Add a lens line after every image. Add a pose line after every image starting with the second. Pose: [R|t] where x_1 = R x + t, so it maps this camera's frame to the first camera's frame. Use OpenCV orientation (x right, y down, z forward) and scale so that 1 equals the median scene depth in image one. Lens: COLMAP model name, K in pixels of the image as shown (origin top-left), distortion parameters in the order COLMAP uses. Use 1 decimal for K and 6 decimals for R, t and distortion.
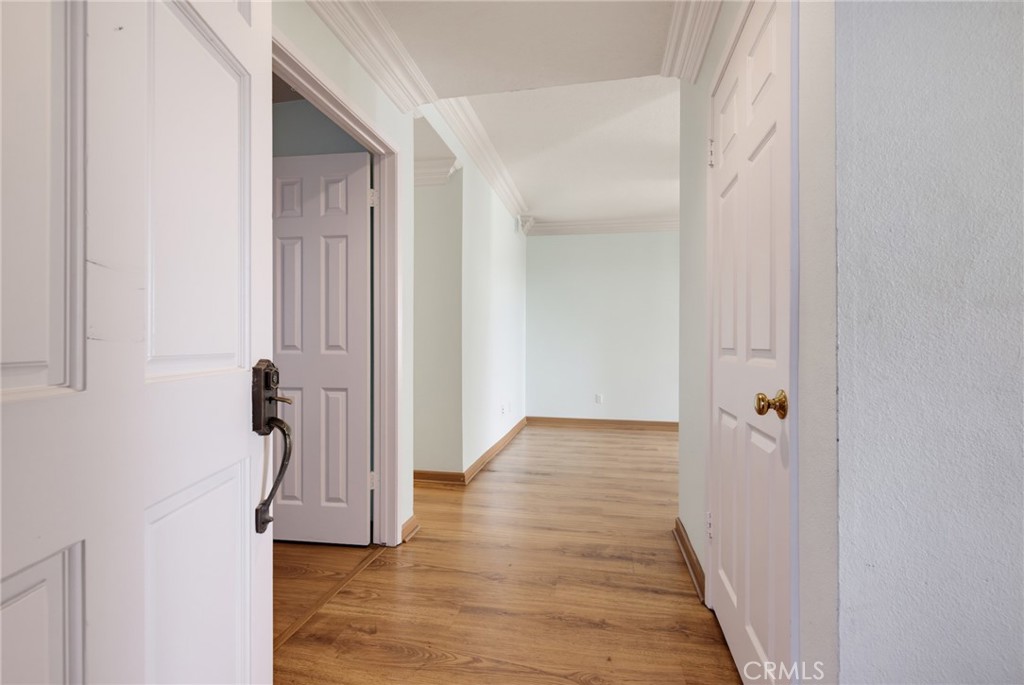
lens RADIAL K [[461.0, 0, 509.4], [0, 461.0, 333.7], [0, 0, 1]] dist [-0.000520, -0.000399]
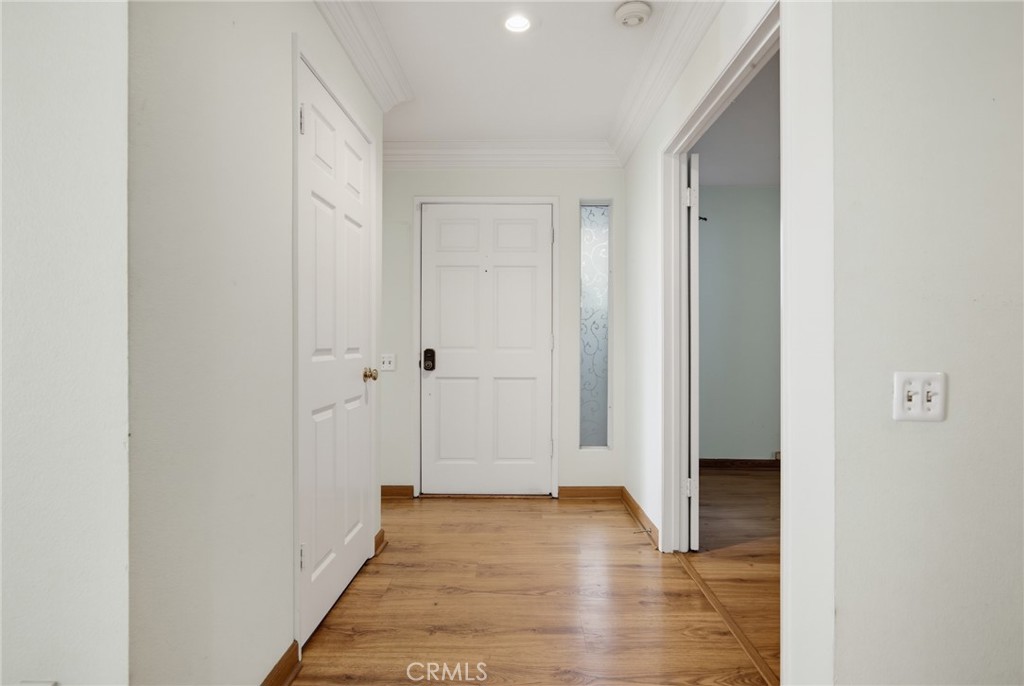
lens RADIAL K [[528.9, 0, 509.4], [0, 528.9, 350.6], [0, 0, 1]] dist [-0.003144, 0.001543]
pose [[-0.984782, 0.000276, -0.173795, 0.233153], [0.000368, 1.000000, -0.000495, 0.034208], [0.173795, -0.000552, -0.984782, 2.095577]]
